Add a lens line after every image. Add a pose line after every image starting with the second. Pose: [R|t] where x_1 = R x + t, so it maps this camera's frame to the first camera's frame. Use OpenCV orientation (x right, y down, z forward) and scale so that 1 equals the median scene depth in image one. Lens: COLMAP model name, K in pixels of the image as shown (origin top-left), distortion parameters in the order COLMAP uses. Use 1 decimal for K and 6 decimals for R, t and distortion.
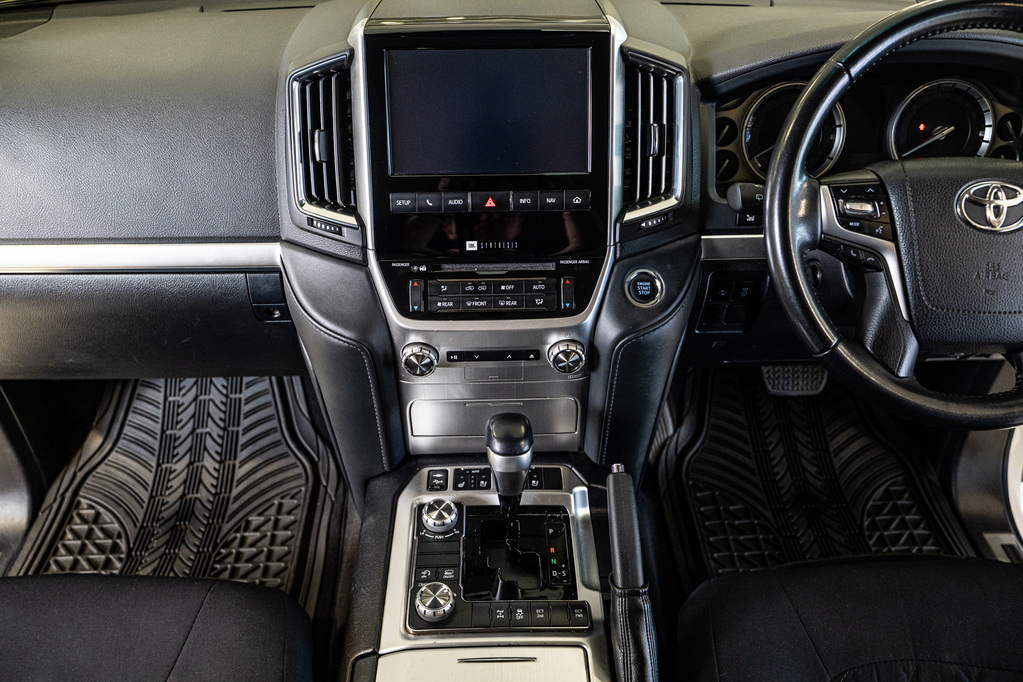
lens RADIAL K [[849.5, 0, 511.5], [0, 849.5, 341.0], [0, 0, 1]] dist [-0.000975, 0.008686]
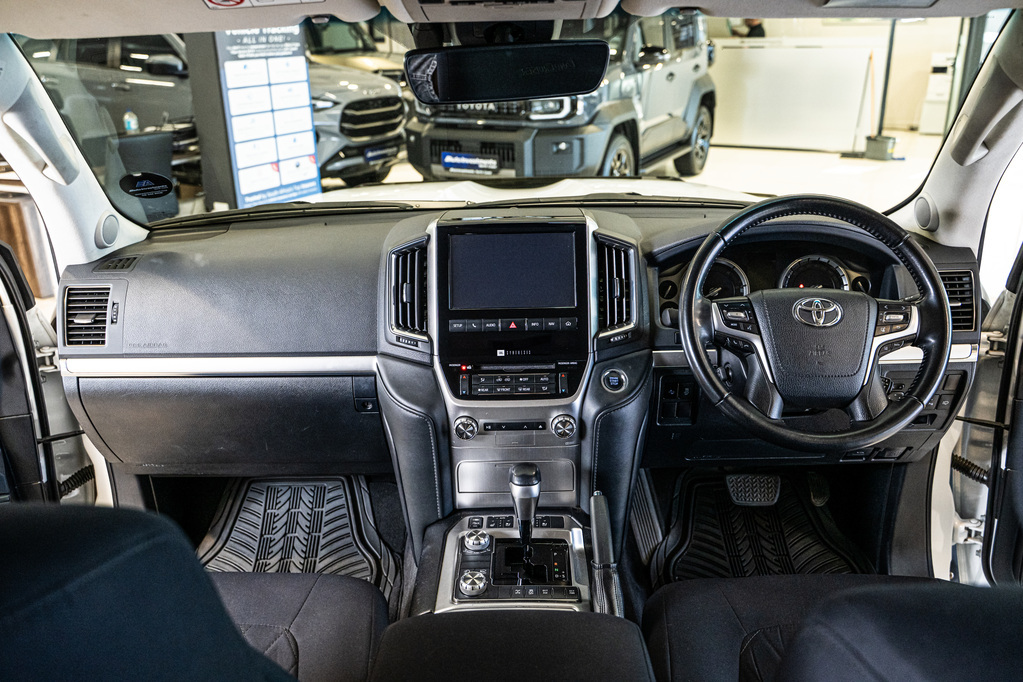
lens RADIAL K [[849.5, 0, 511.5], [0, 849.5, 341.0], [0, 0, 1]] dist [-0.000975, 0.008686]
pose [[0.999104, -0.005960, -0.041912, 0.037117], [-0.006128, 0.959251, -0.282490, 0.300210], [0.041888, 0.282494, 0.958354, -0.484230]]
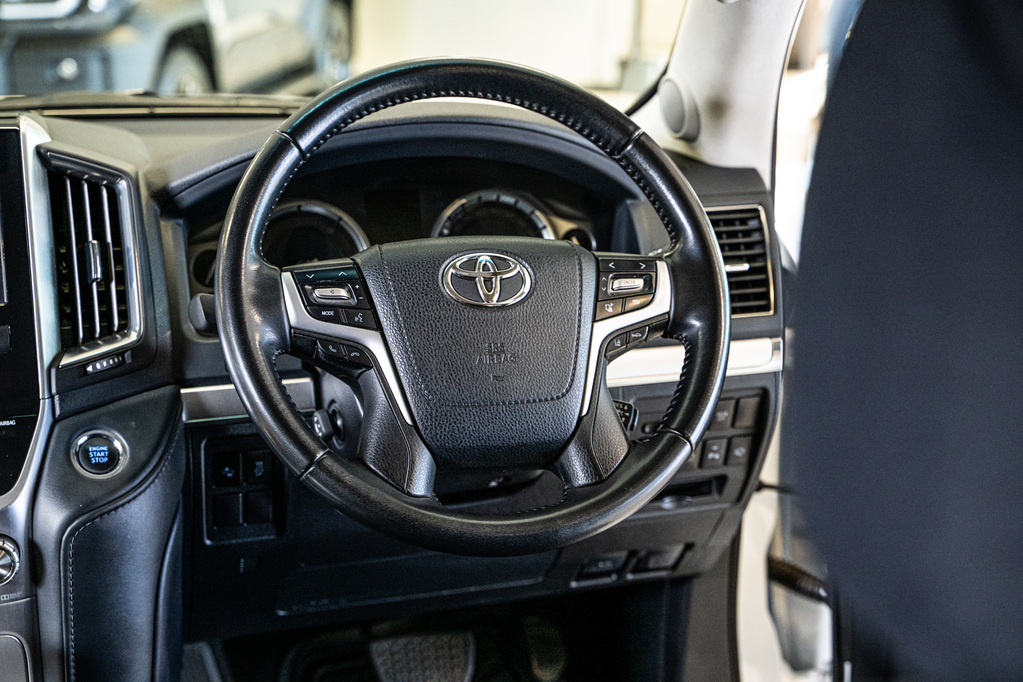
lens RADIAL K [[1579.1, 0, 511.5], [0, 1579.1, 341.0], [0, 0, 1]] dist [-0.016288, 0.032033]
pose [[0.961851, -0.065542, 0.265605, 0.143756], [0.152890, 0.933893, -0.323216, 0.335245], [-0.226862, 0.351495, 0.908287, -0.331378]]
